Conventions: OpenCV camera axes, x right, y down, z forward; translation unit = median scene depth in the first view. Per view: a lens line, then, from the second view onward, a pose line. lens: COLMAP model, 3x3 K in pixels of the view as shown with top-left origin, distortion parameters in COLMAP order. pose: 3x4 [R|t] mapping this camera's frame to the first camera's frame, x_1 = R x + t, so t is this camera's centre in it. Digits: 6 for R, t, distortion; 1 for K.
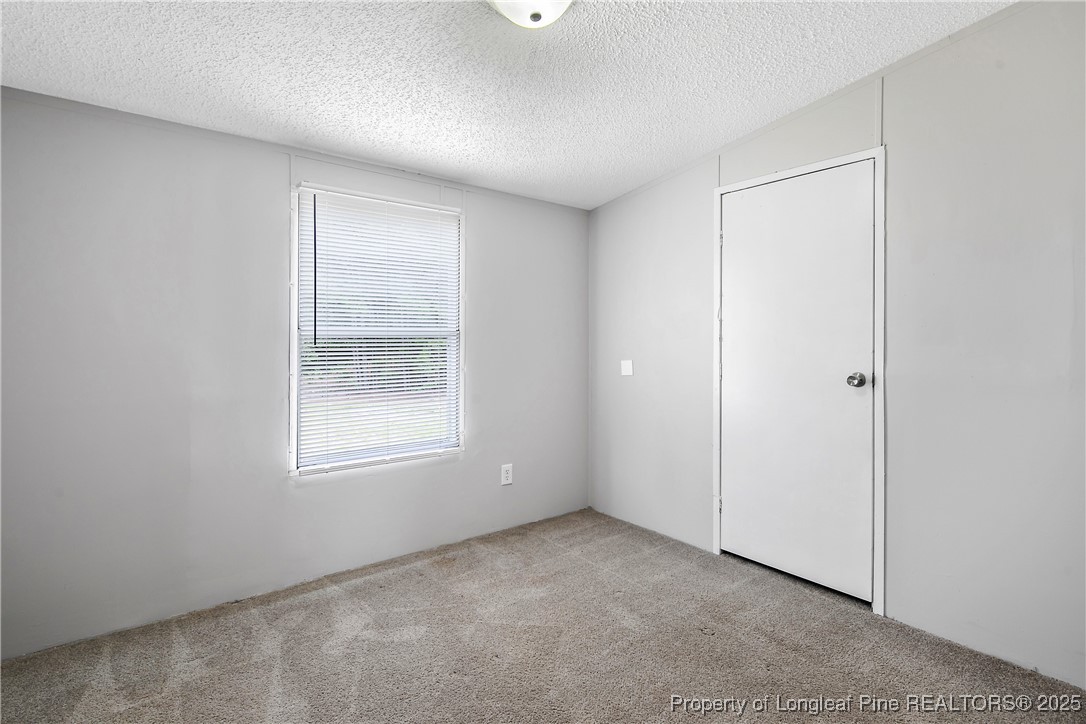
lens RADIAL K [[527.6, 0, 538.0], [0, 527.6, 339.1], [0, 0, 1]] dist [-0.002706, -0.000251]
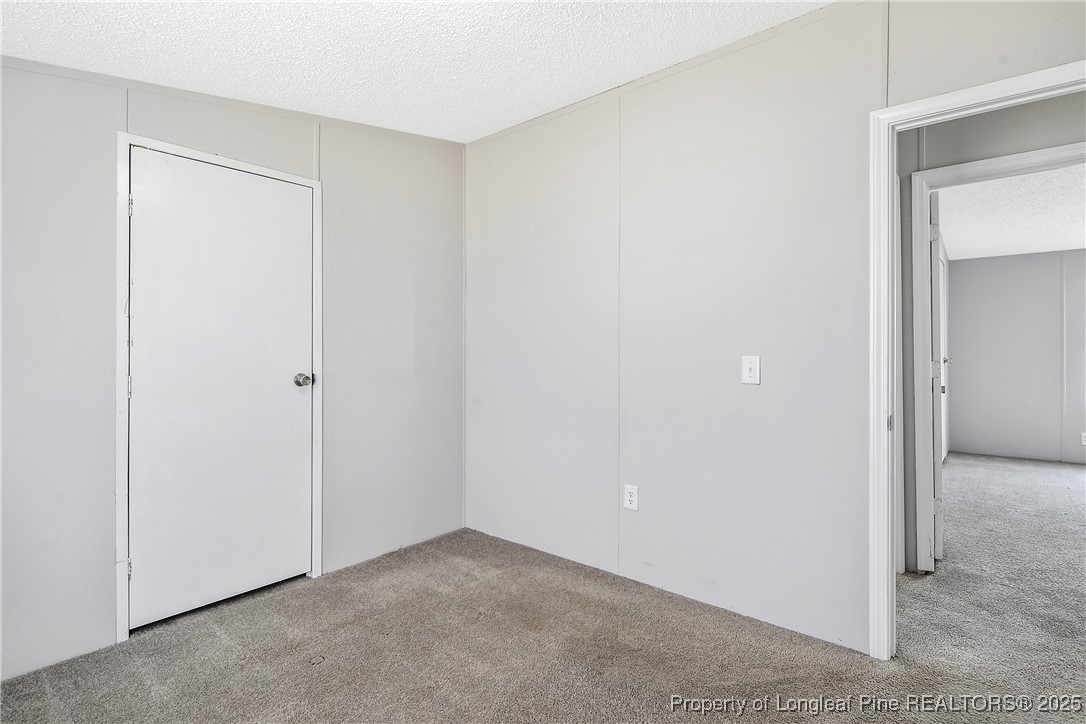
lens RADIAL K [[527.6, 0, 542.1], [0, 527.6, 342.4], [0, 0, 1]] dist [-0.002706, -0.000251]
pose [[-0.200409, 0.006205, 0.979693, -0.603122], [-0.001655, 0.999976, -0.006672, 0.004828], [-0.979711, -0.002958, -0.200394, 0.732089]]
